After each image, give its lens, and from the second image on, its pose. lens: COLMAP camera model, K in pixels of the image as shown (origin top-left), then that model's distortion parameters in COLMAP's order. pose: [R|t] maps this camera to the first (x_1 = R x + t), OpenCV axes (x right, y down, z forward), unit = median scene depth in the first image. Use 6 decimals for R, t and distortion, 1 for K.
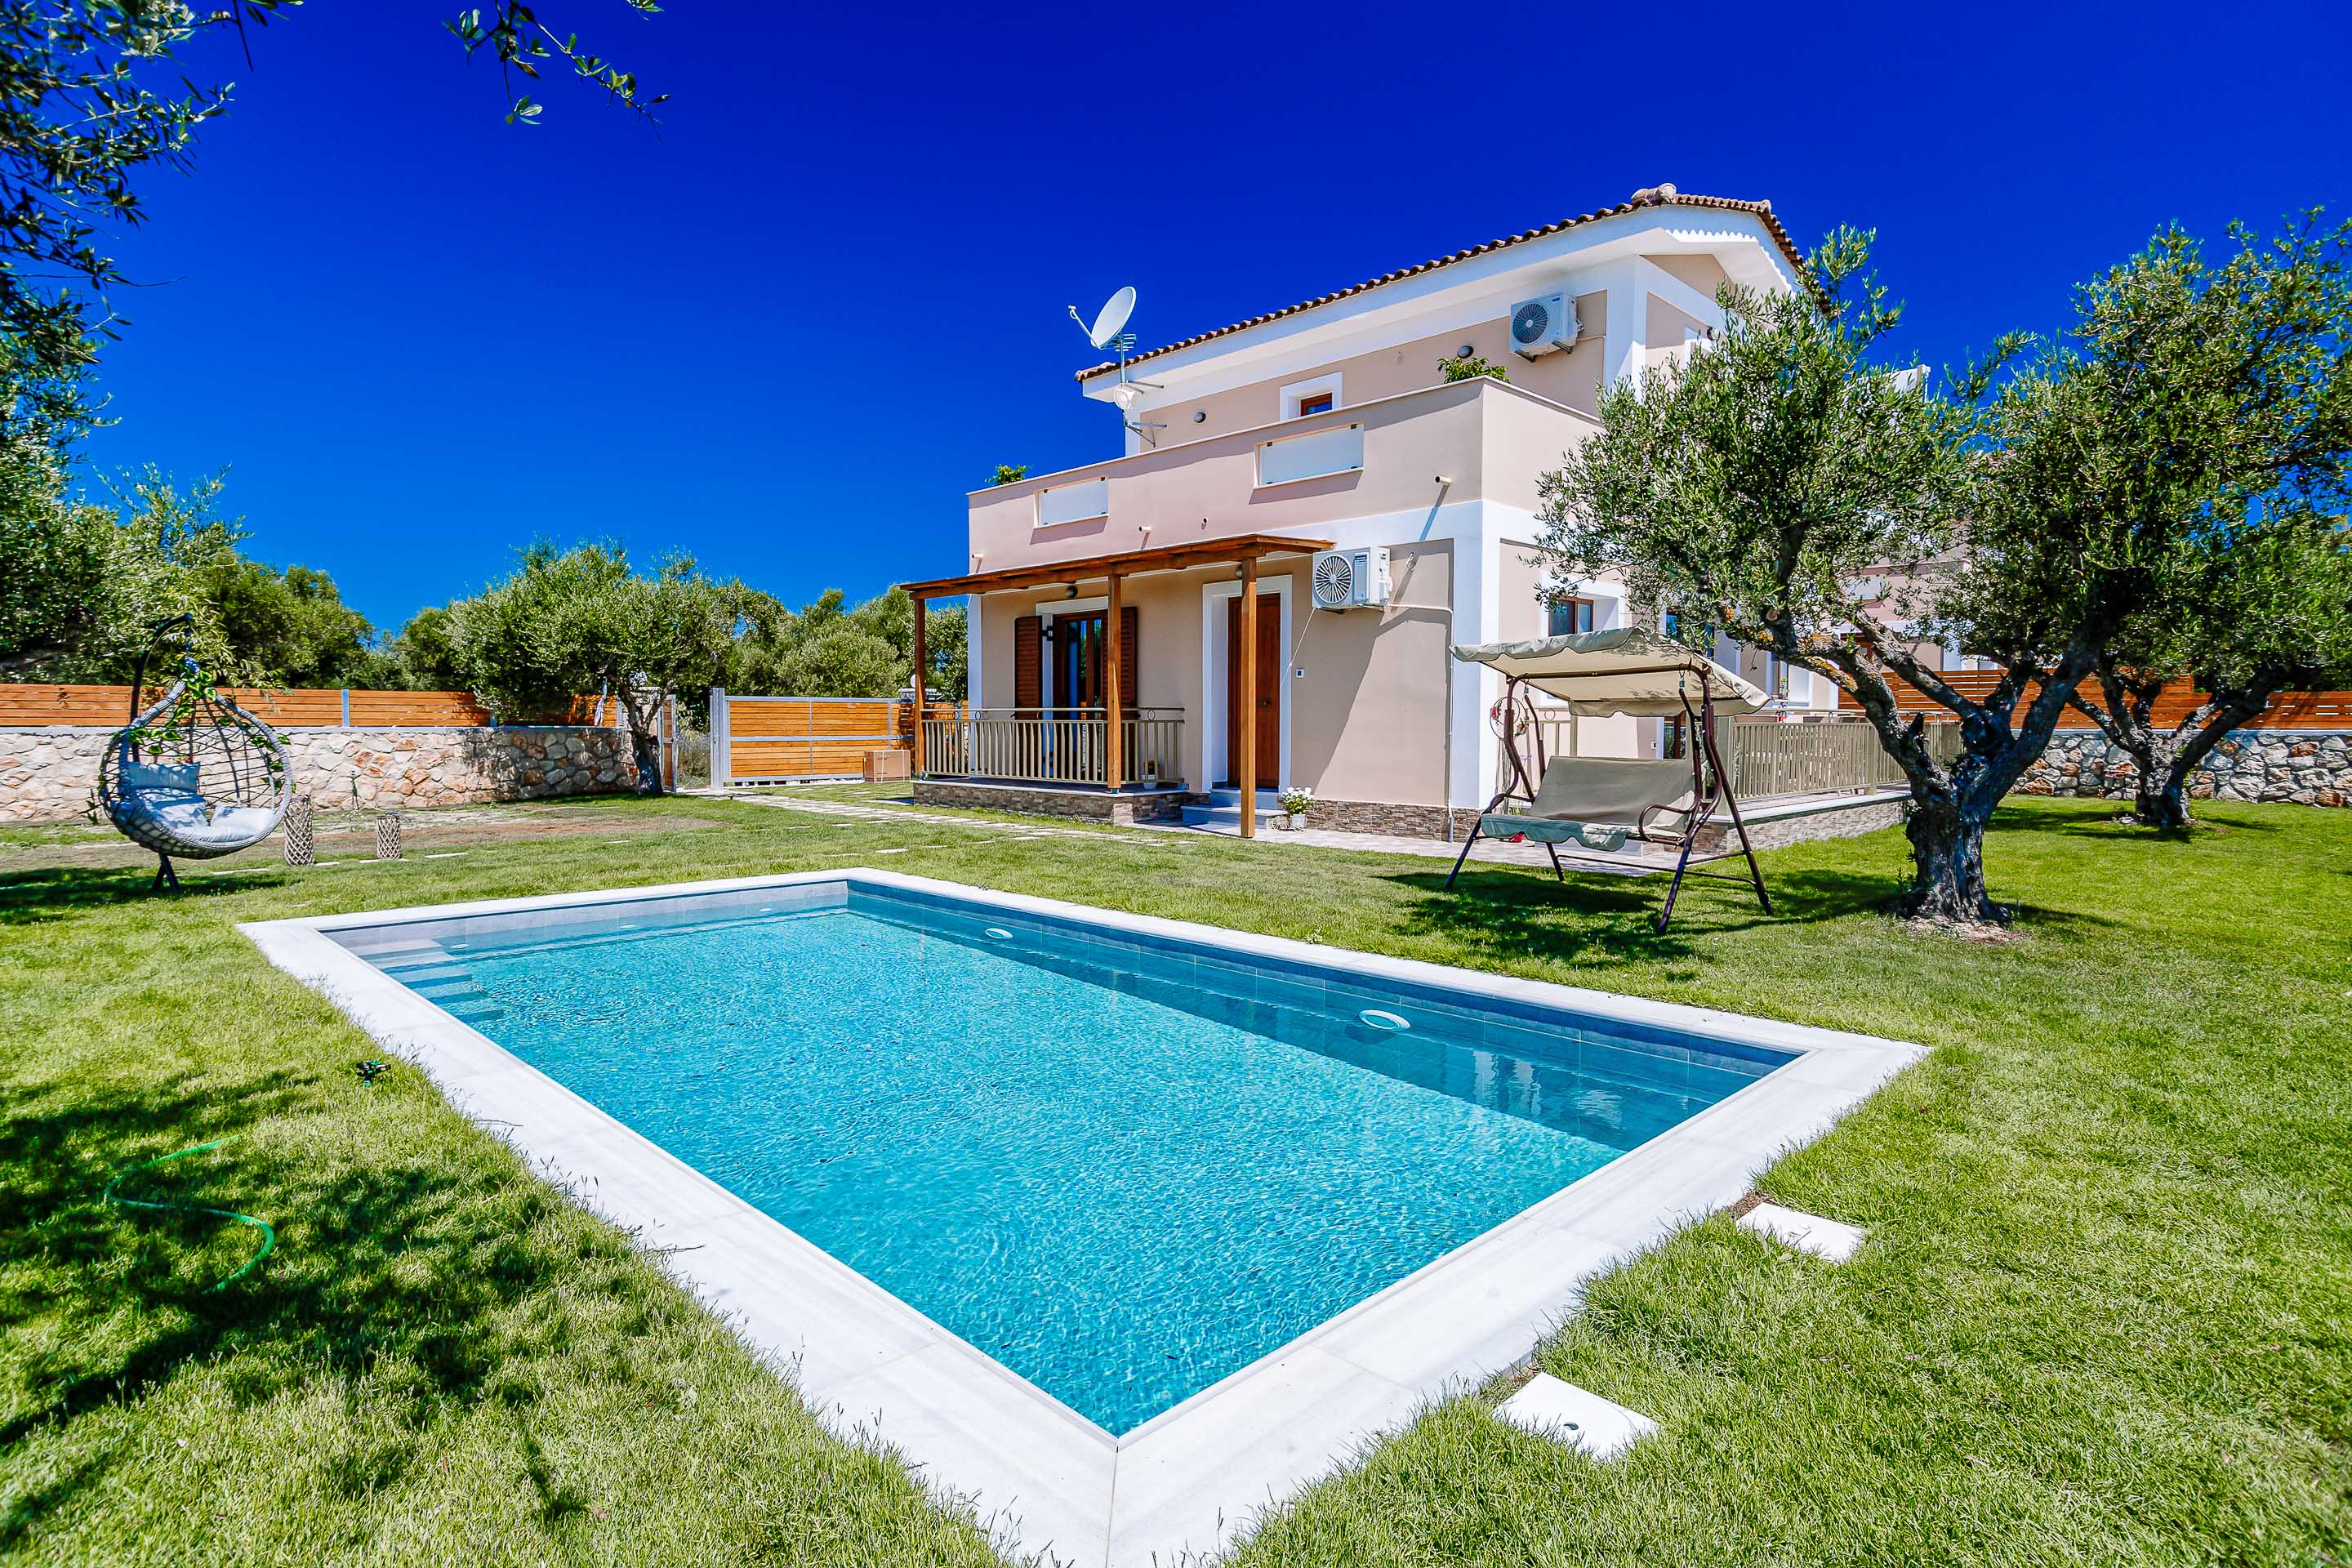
lens RADIAL K [[1218.4, 0, 1161.1], [0, 1218.4, 775.1], [0, 0, 1]] dist [-0.000259, 0.000395]
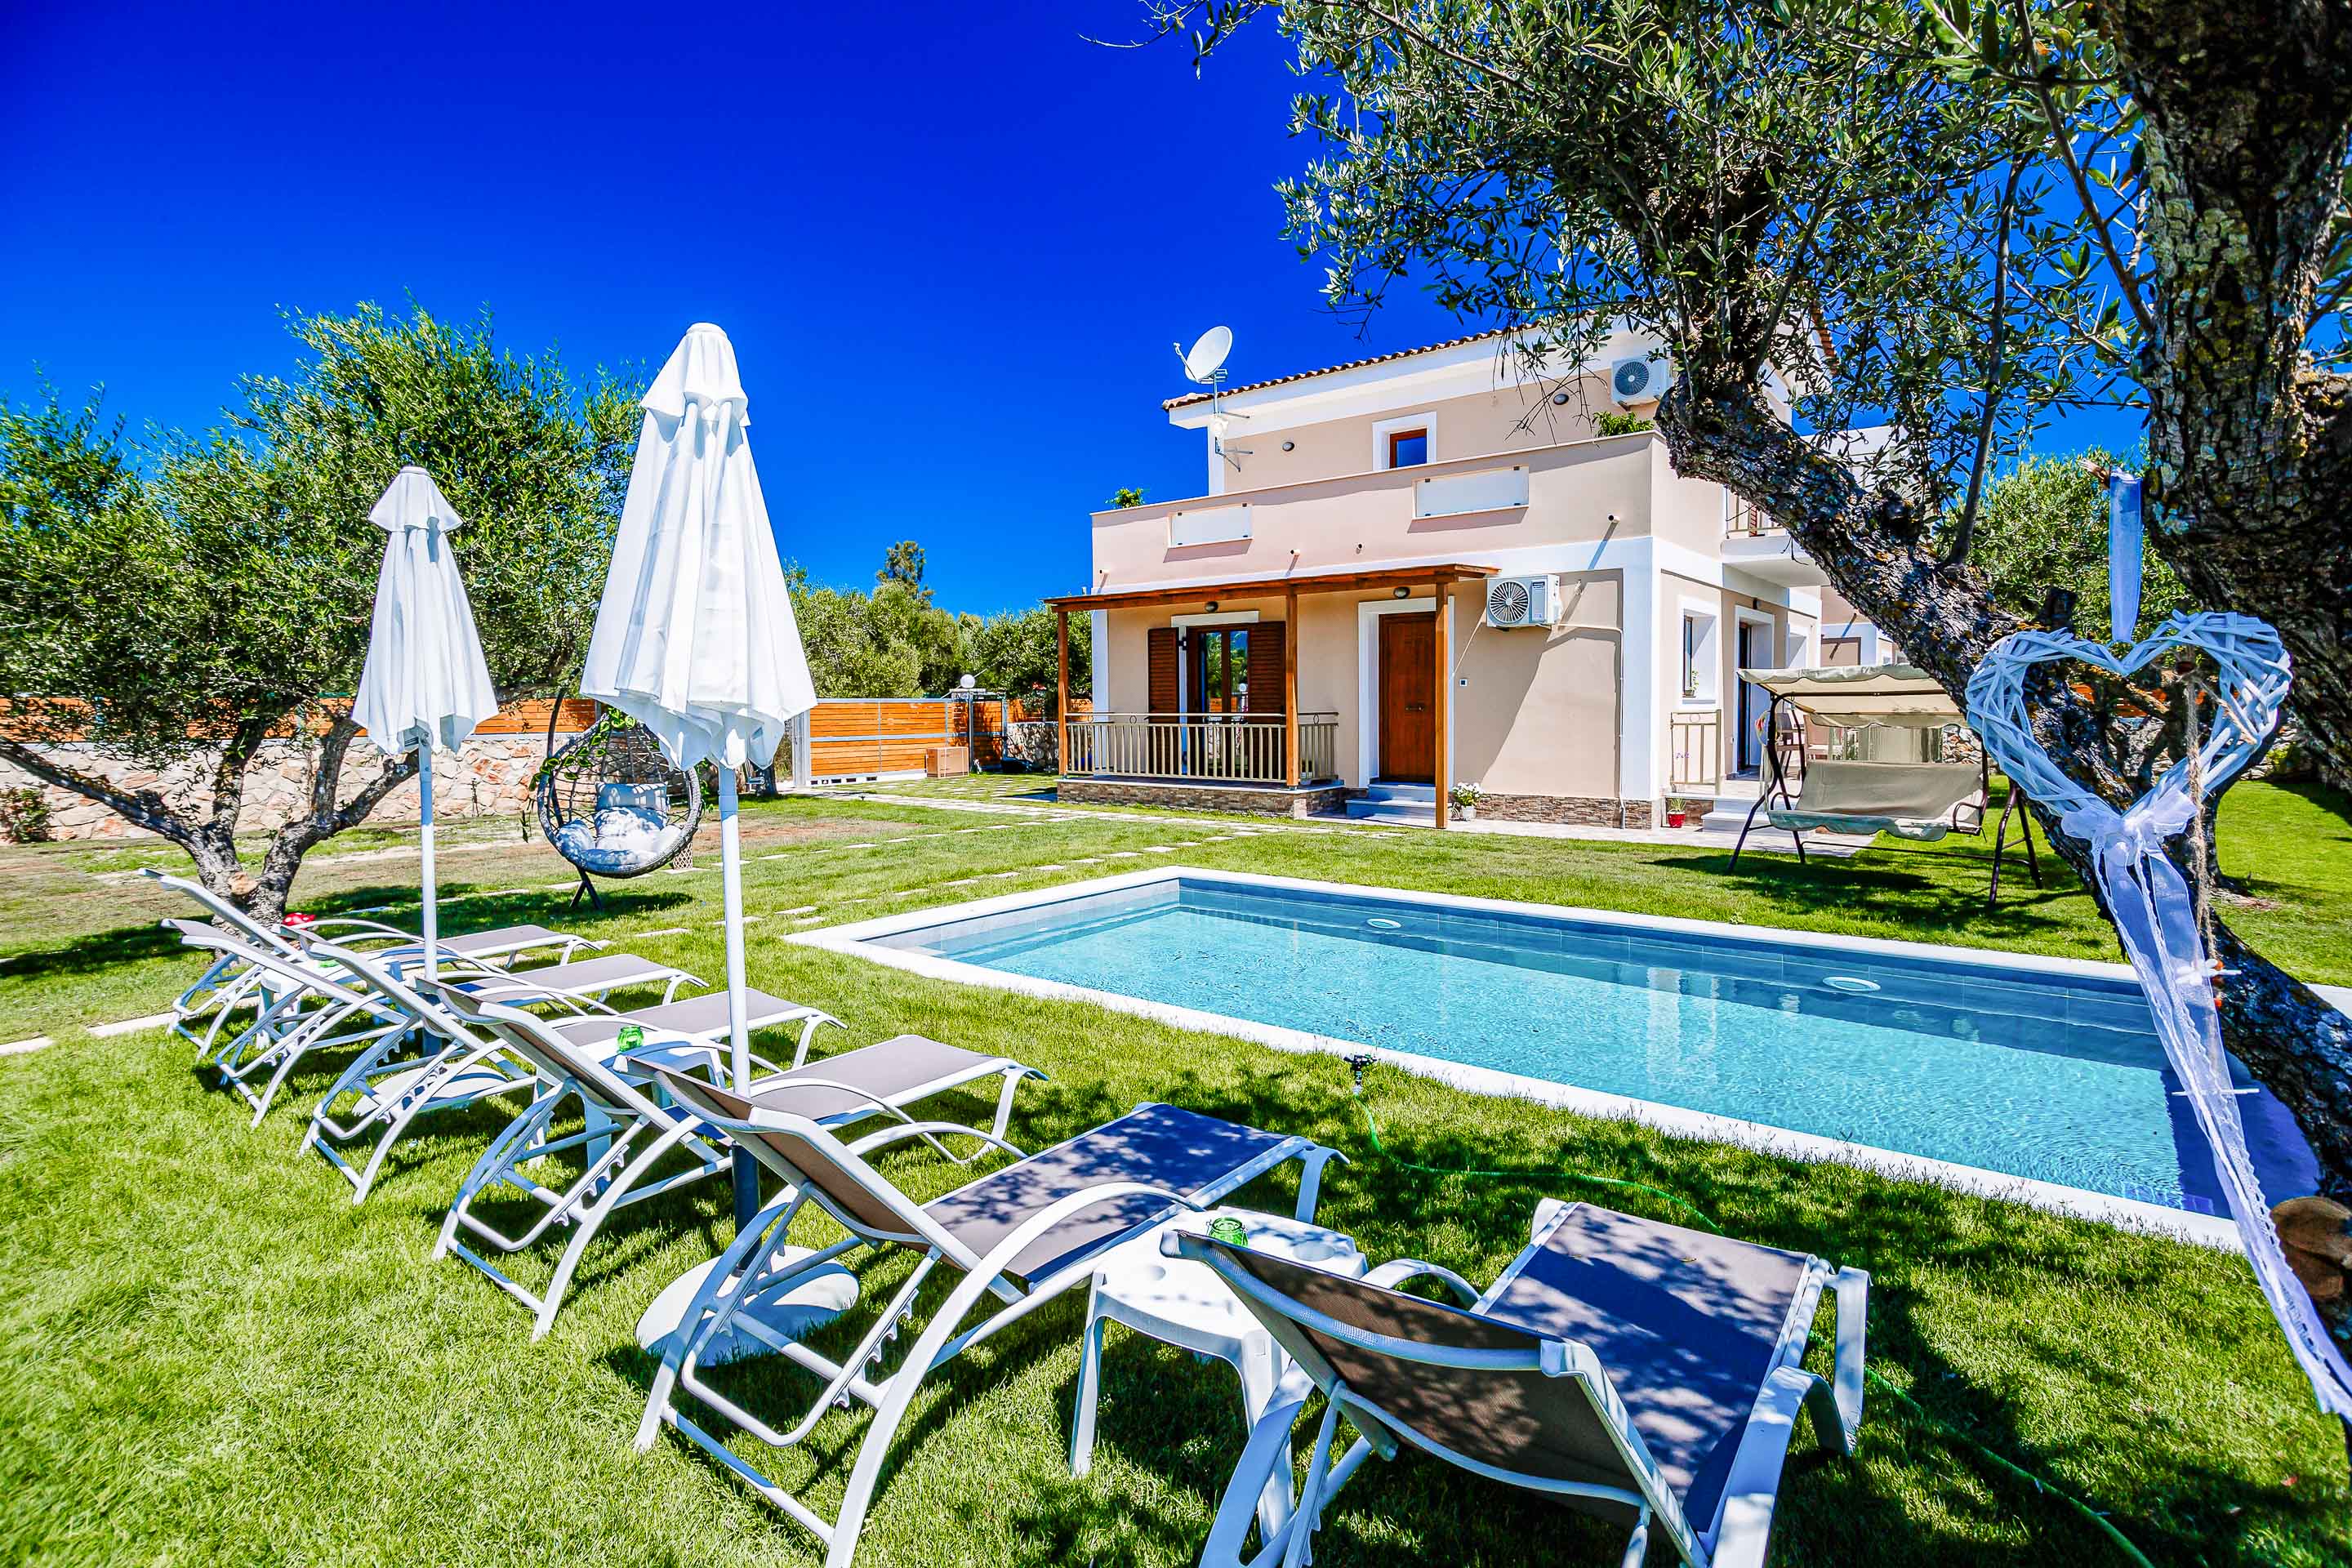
lens RADIAL K [[1145.4, 0, 1182.0], [0, 1145.4, 754.8], [0, 0, 1]] dist [0.004217, 0.001197]
pose [[0.991831, -0.014743, 0.126704, -0.262628], [0.015053, 0.999886, -0.001489, -0.016827], [-0.126667, 0.003384, 0.991939, -0.027825]]
